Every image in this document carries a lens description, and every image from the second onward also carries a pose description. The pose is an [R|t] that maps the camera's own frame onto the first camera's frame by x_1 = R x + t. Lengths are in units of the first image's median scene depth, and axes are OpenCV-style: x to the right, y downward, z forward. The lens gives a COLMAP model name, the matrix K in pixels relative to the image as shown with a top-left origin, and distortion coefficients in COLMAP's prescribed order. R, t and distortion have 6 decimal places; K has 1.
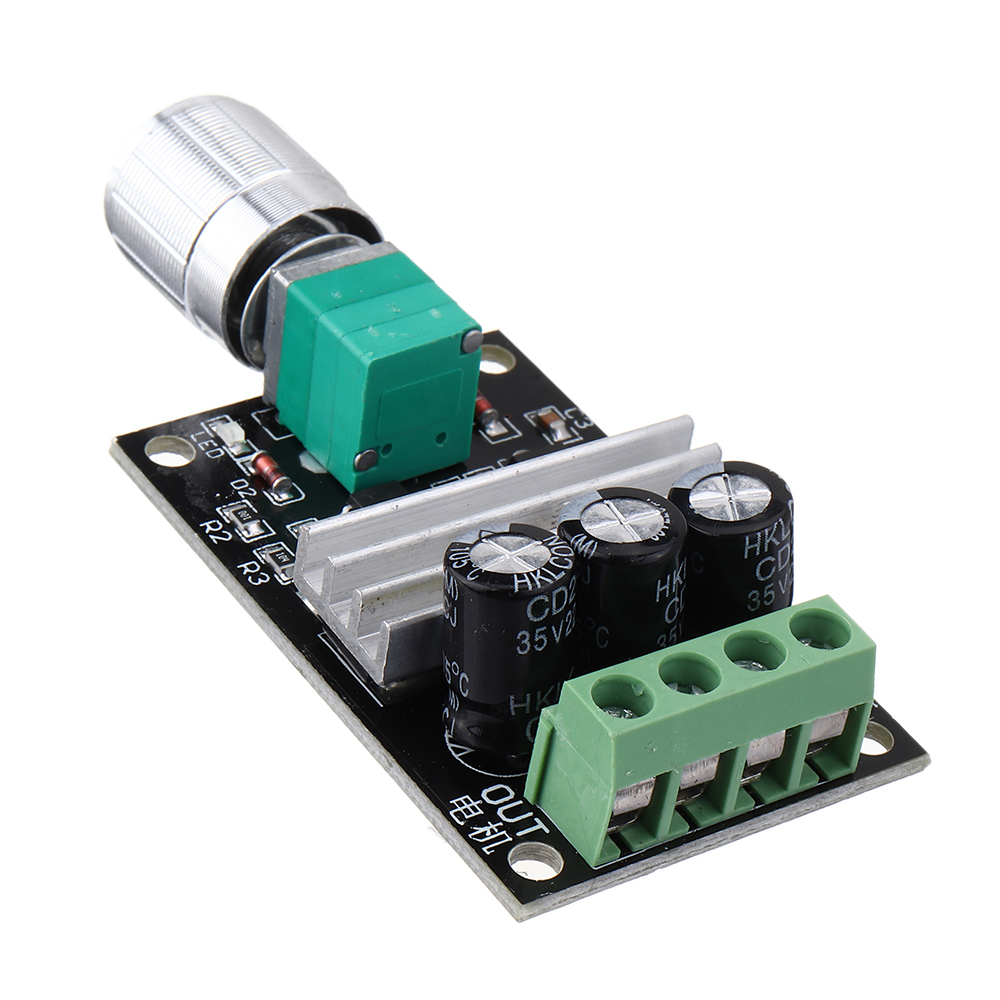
lens RADIAL K [[4068.8, 0, 500.5], [0, 4068.8, 499.9], [0, 0, 1]] dist [-0.274218, 0.000000]
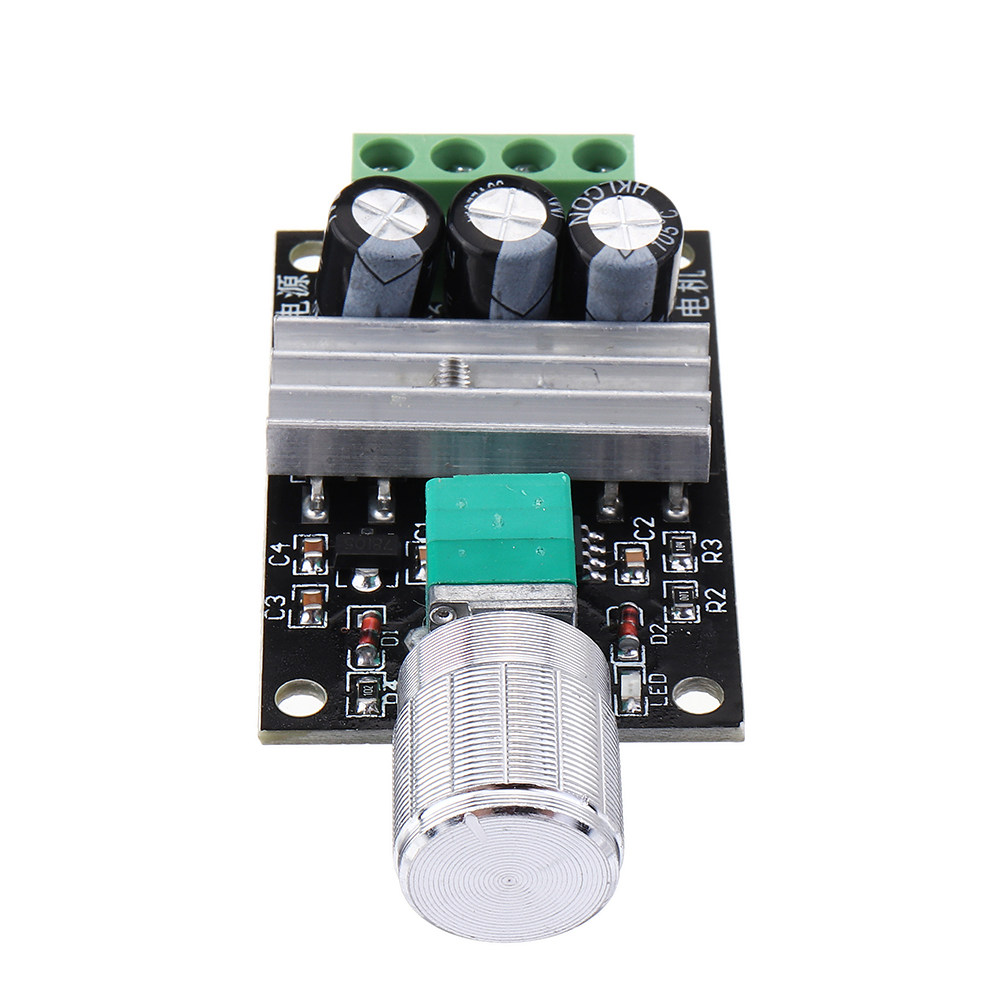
lens RADIAL K [[4439.4, 0, 498.9], [0, 4439.4, 499.8], [0, 0, 1]] dist [0.098427, 0.000000]
pose [[-0.829686, -0.473910, 0.295007, -0.344491], [0.248600, 0.159493, 0.955385, -1.083851], [-0.499818, 0.866009, -0.014515, 1.030801]]
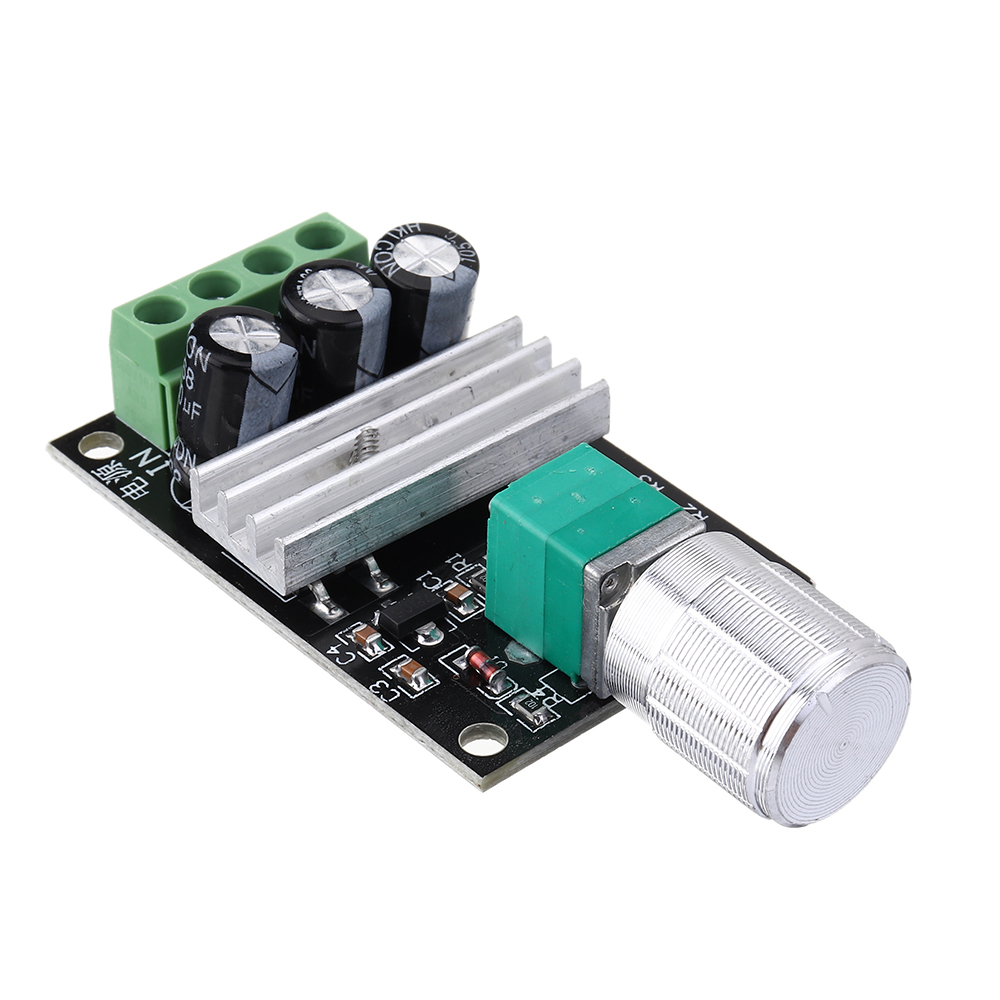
lens RADIAL K [[3775.7, 0, 500.9], [0, 3775.7, 500.5], [0, 0, 1]] dist [-0.178998, 0.000000]
pose [[-0.984375, -0.023895, -0.174459, 0.163853], [-0.175004, 0.242494, 0.954238, -0.980116], [0.019503, 0.969859, -0.242887, 1.258193]]
